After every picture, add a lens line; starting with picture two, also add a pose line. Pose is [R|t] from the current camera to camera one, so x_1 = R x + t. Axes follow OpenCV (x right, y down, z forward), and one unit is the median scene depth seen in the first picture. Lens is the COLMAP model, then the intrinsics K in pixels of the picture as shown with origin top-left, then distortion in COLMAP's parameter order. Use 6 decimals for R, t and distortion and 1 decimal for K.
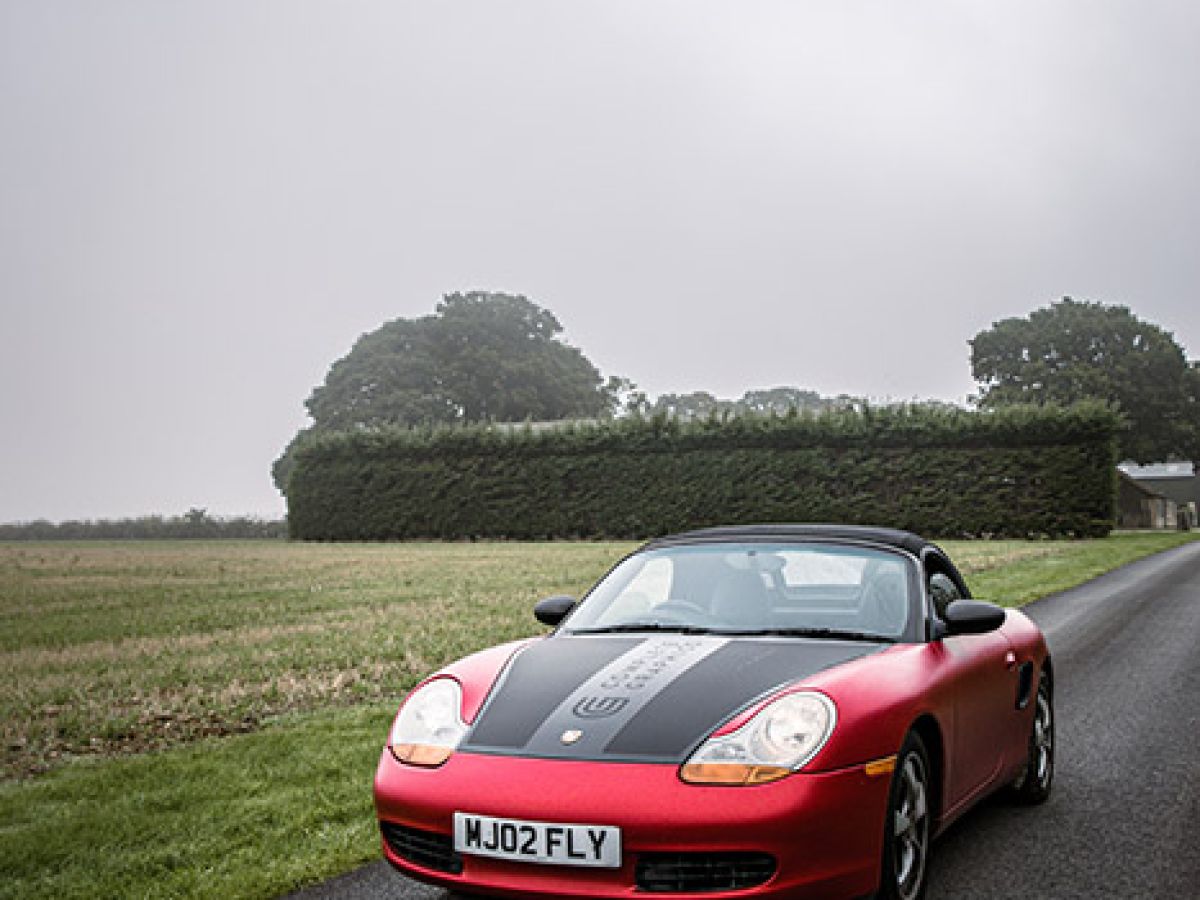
lens RADIAL K [[2233.3, 0, 599.7], [0, 2233.3, 450.3], [0, 0, 1]] dist [-0.074211, 0.000000]
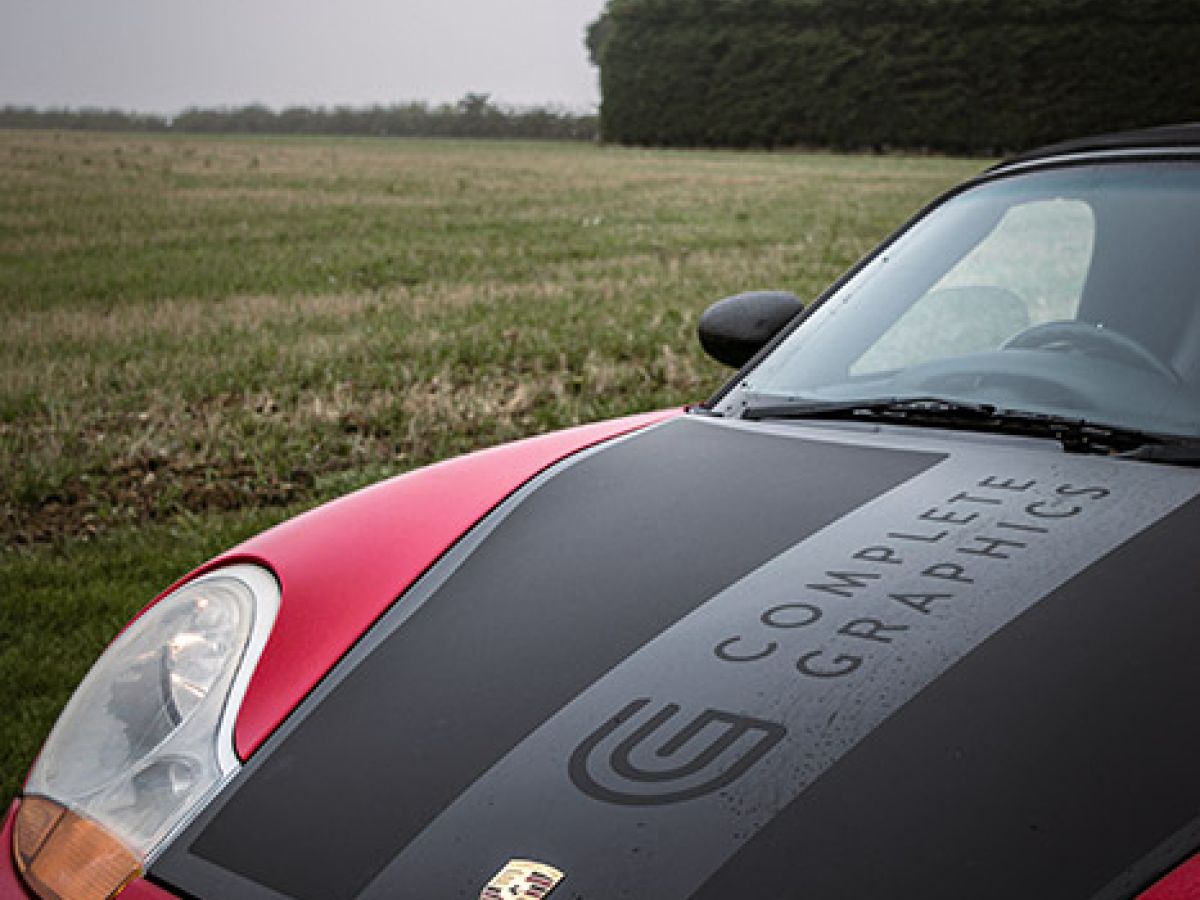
lens RADIAL K [[2233.3, 0, 600.5], [0, 2233.3, 451.3], [0, 0, 1]] dist [-0.074211, 0.000000]
pose [[0.969026, 0.064055, -0.238507, 0.025220], [-0.022262, 0.984502, 0.173957, 0.014901], [0.245953, -0.163259, 0.955434, 0.347686]]
